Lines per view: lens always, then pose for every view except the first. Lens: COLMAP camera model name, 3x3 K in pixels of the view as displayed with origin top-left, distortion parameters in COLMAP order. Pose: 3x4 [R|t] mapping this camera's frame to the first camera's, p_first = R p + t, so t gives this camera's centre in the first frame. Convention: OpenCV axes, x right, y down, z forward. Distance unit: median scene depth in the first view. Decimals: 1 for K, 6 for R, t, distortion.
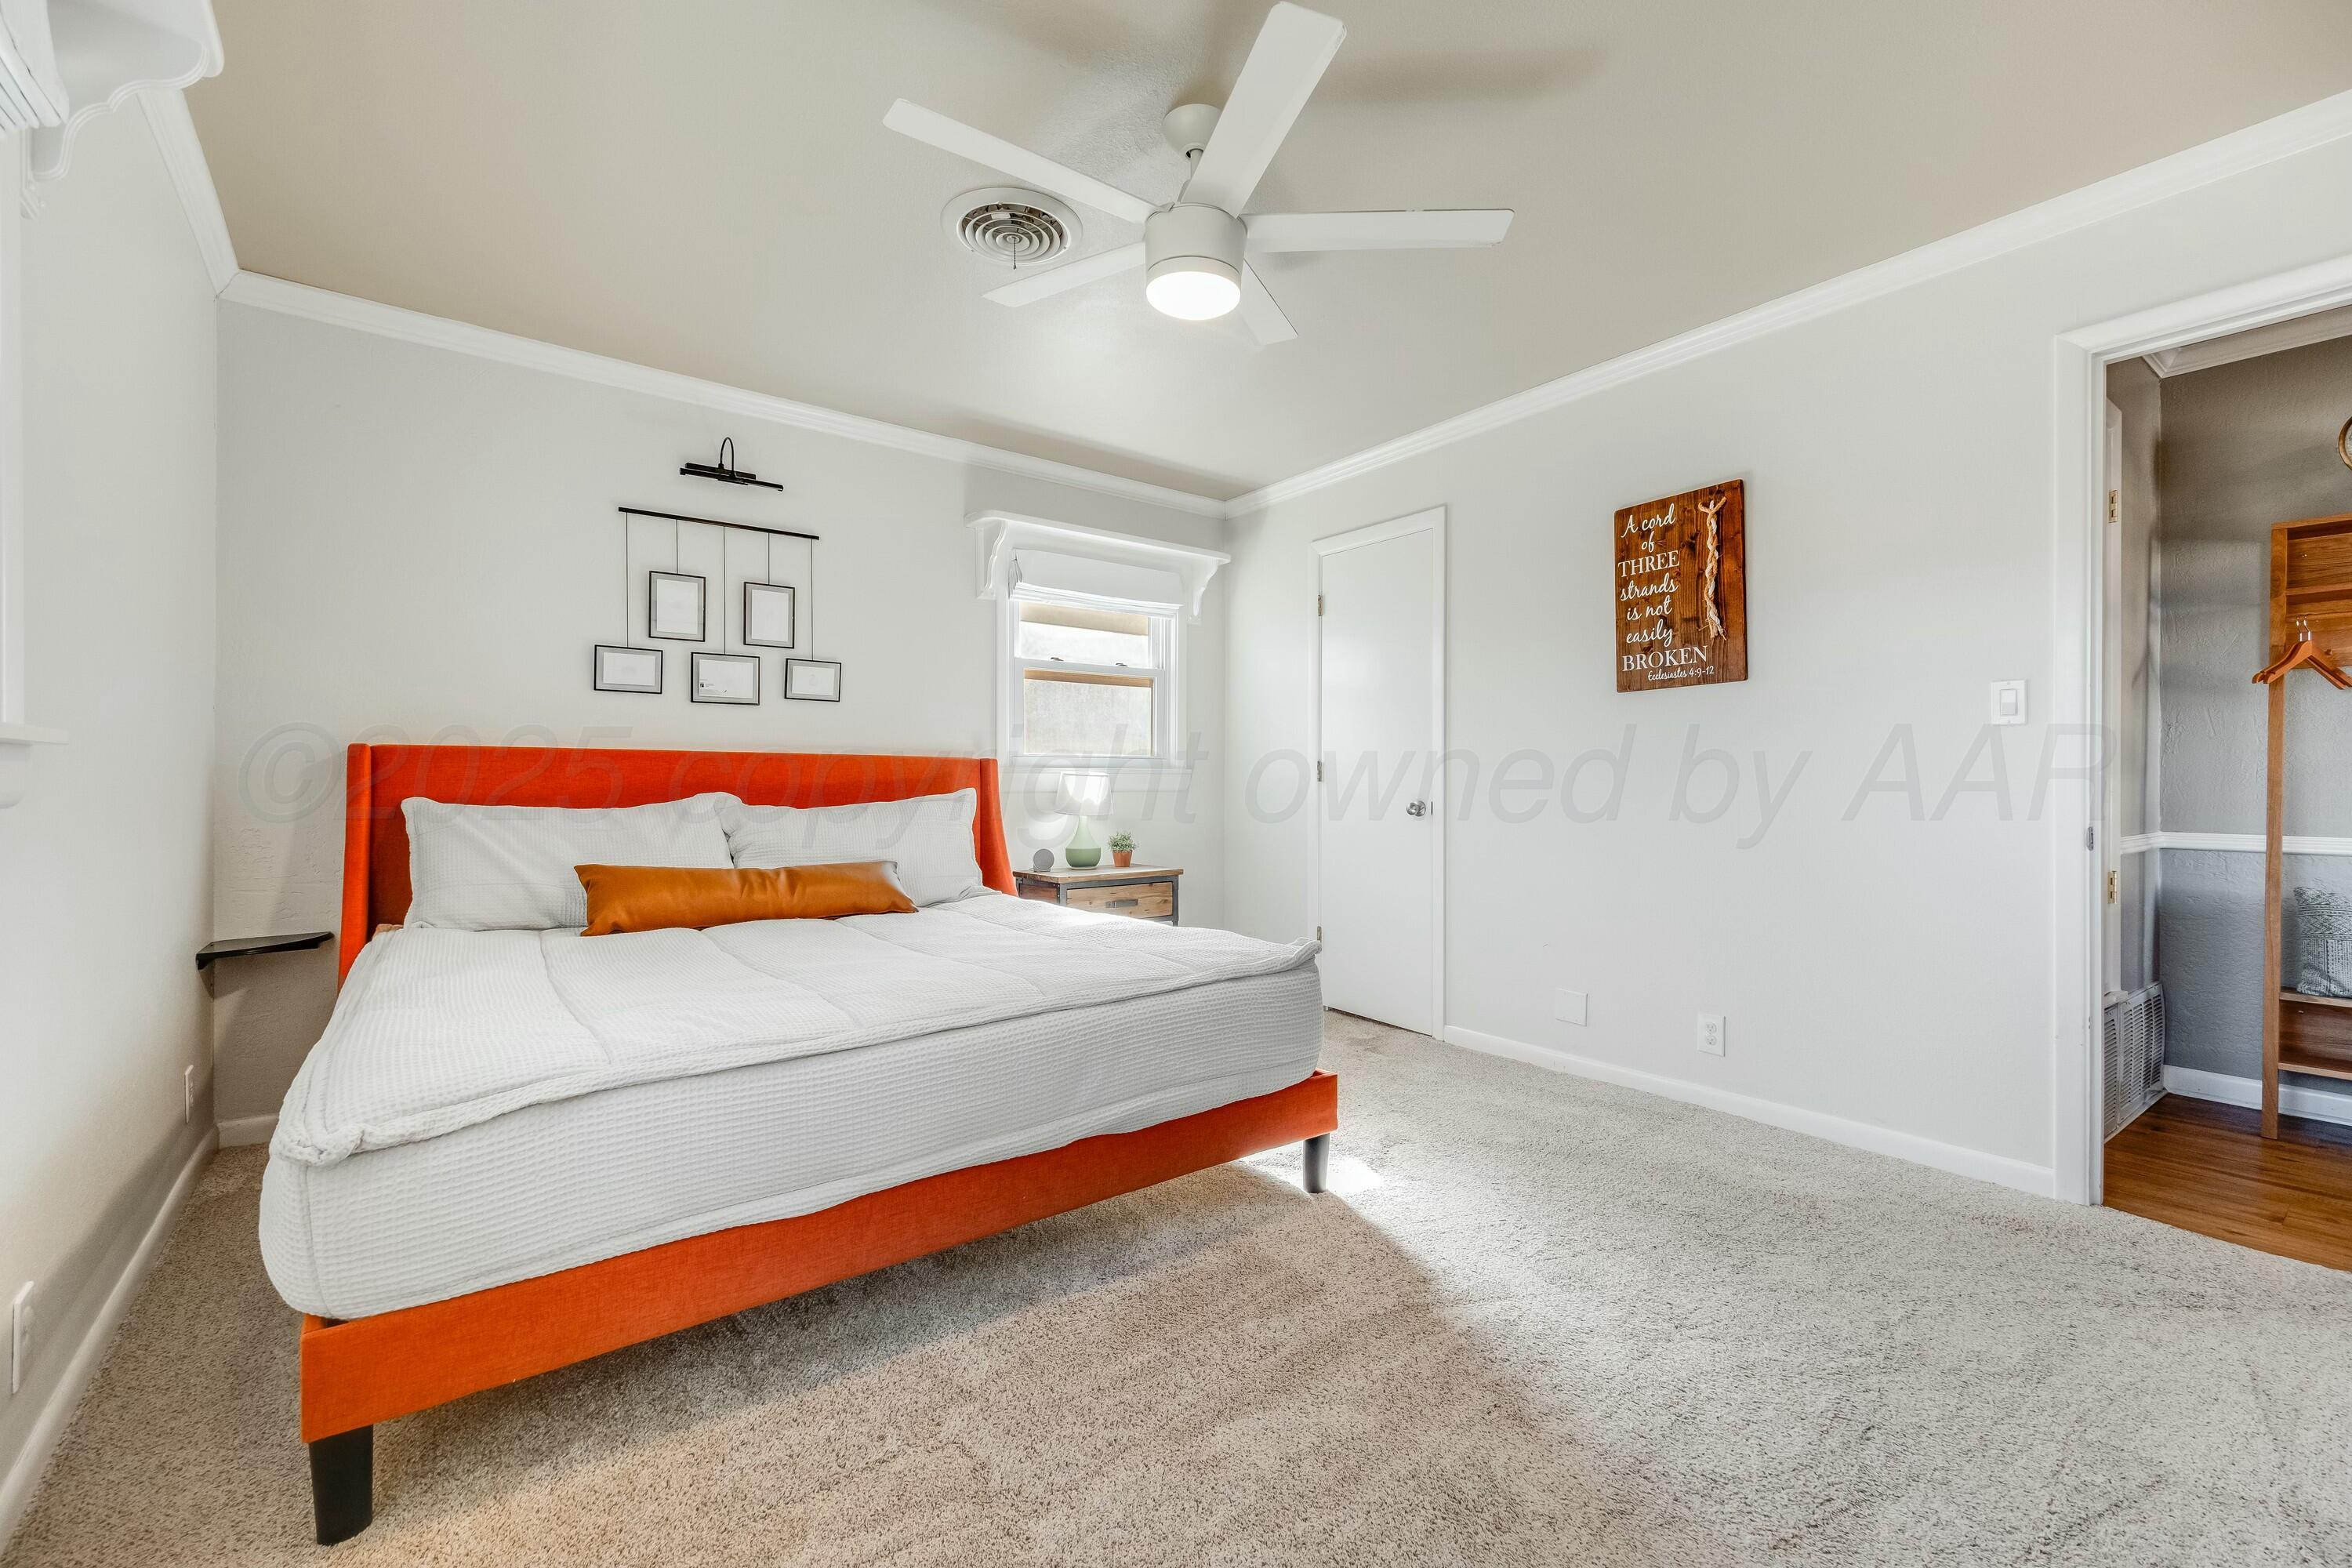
lens RADIAL K [[1013.4, 0, 1161.0], [0, 1013.4, 784.1], [0, 0, 1]] dist [0.020173, -0.000243]
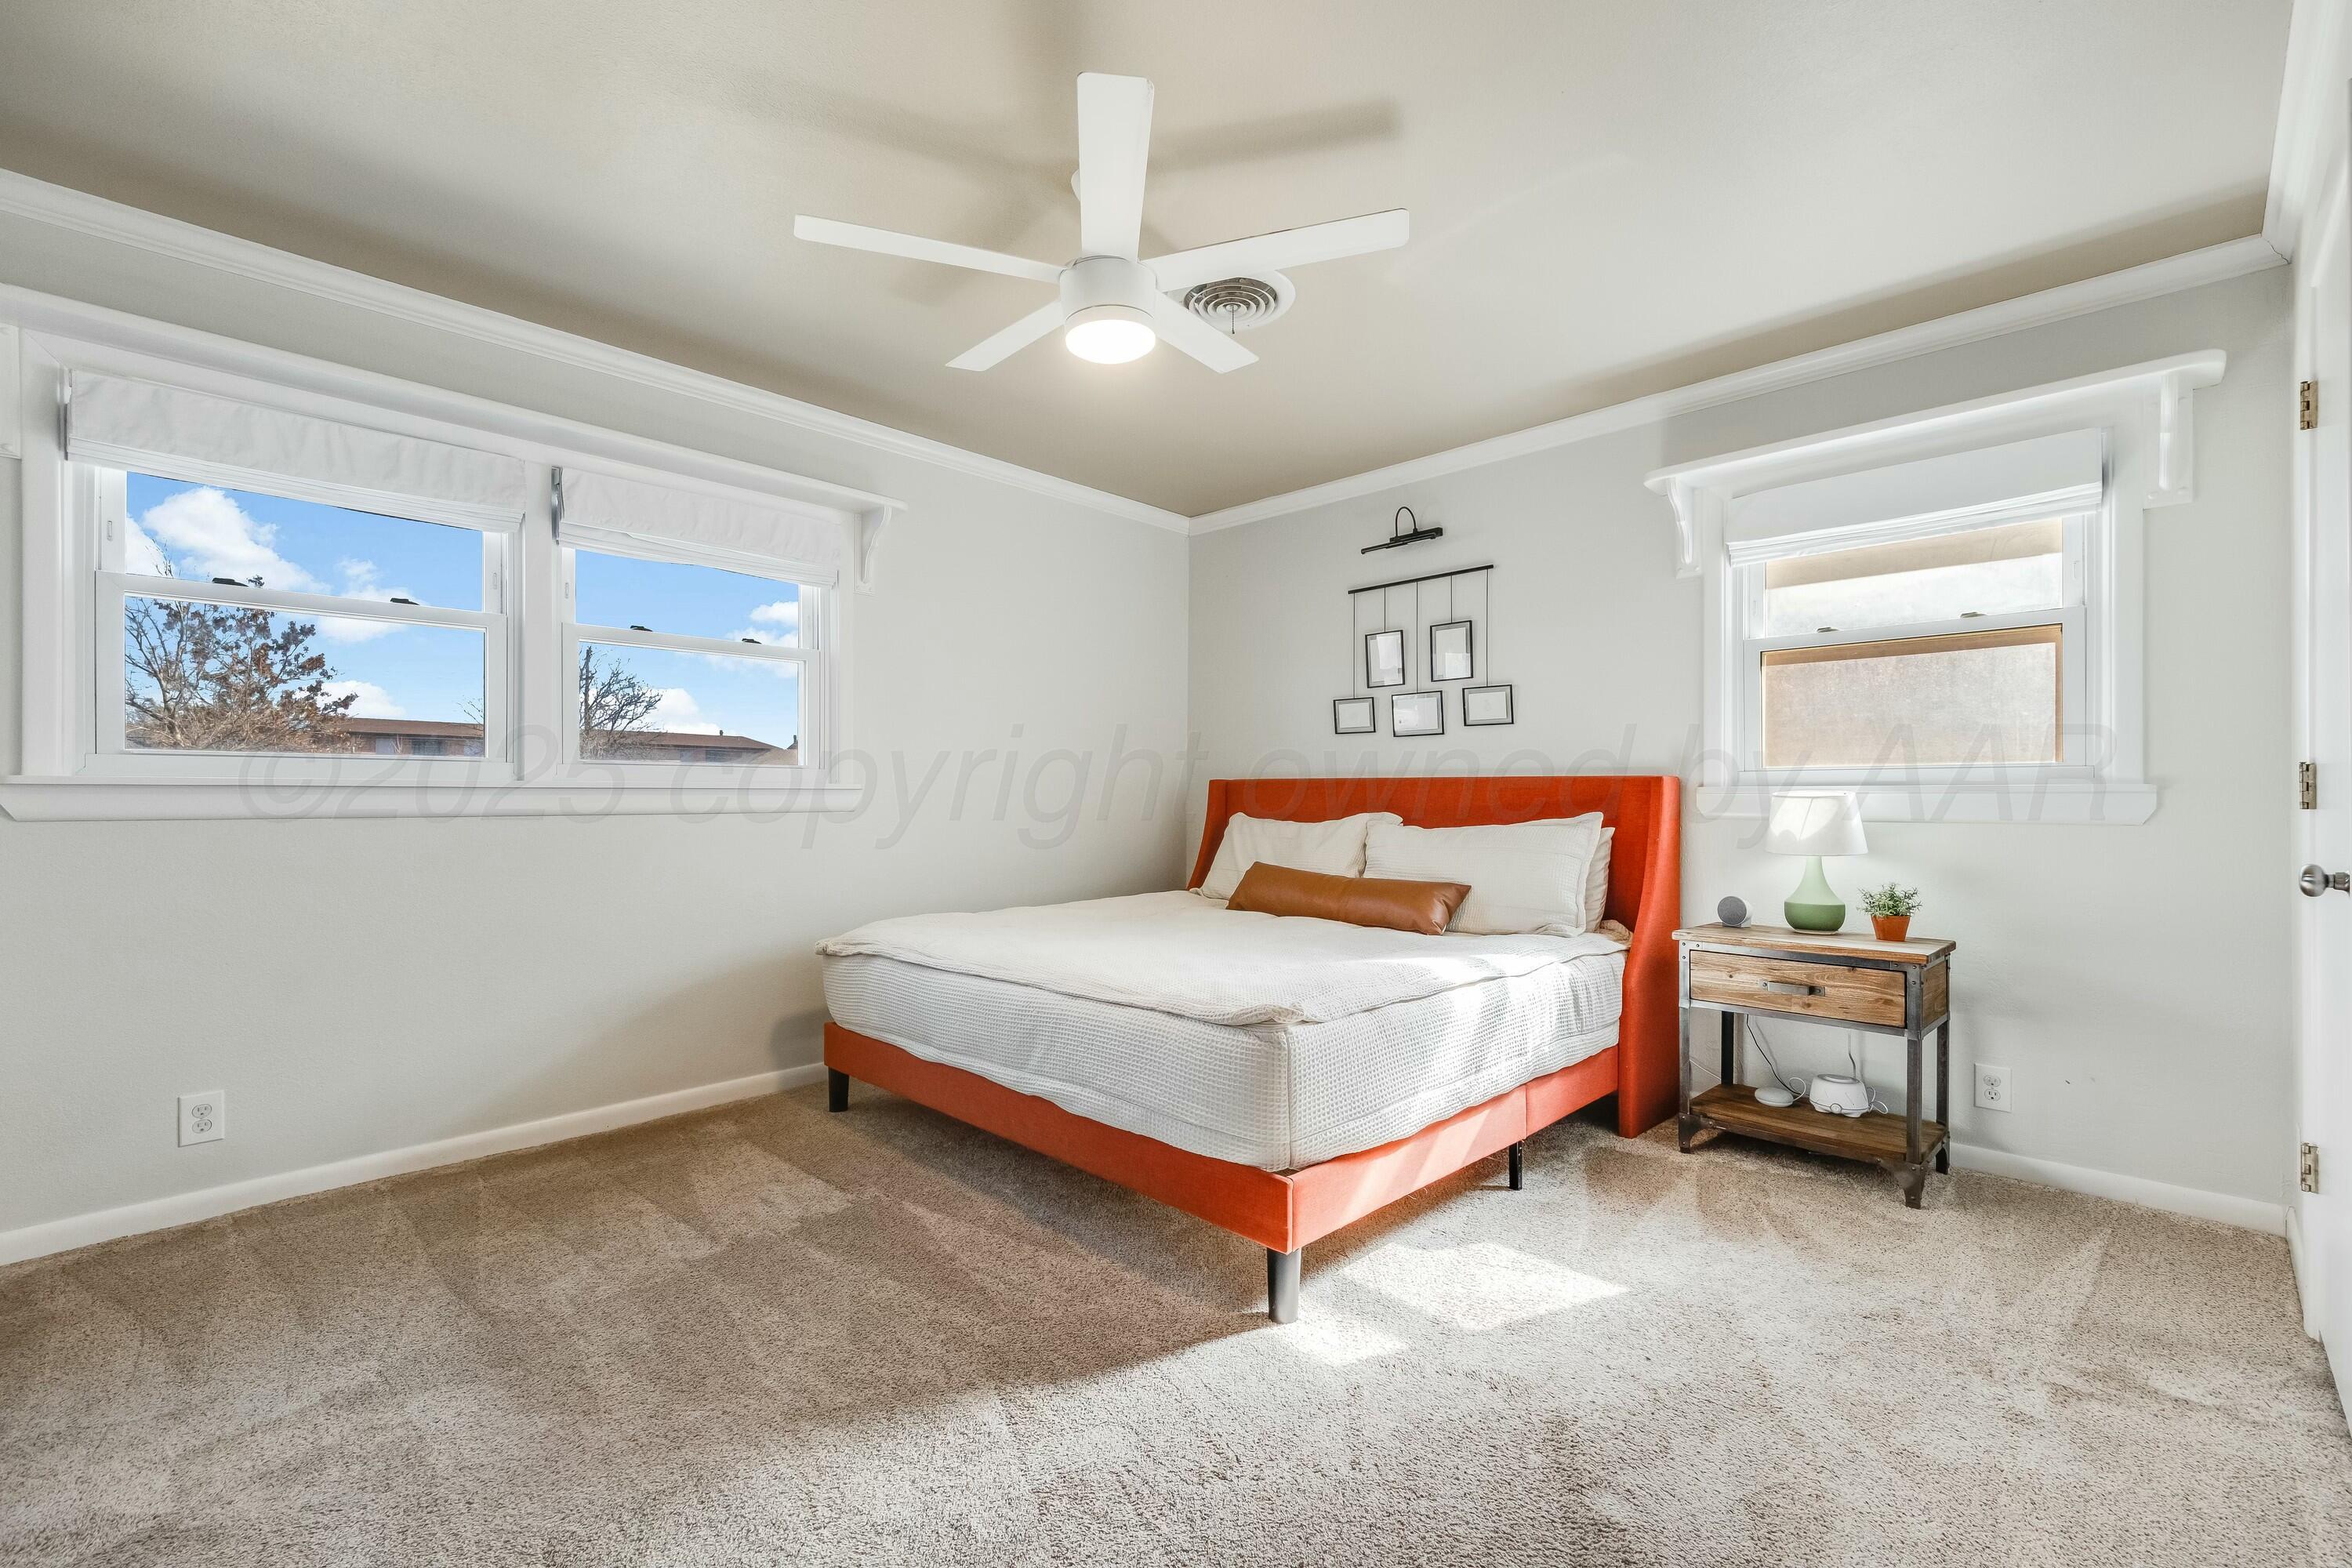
lens RADIAL K [[1013.4, 0, 1161.0], [0, 1013.4, 784.1], [0, 0, 1]] dist [0.020173, -0.000243]
pose [[0.132255, -0.016356, -0.991081, 0.654933], [-0.006759, 0.999826, -0.017402, -0.002950], [0.991193, 0.009000, 0.132121, 0.557744]]
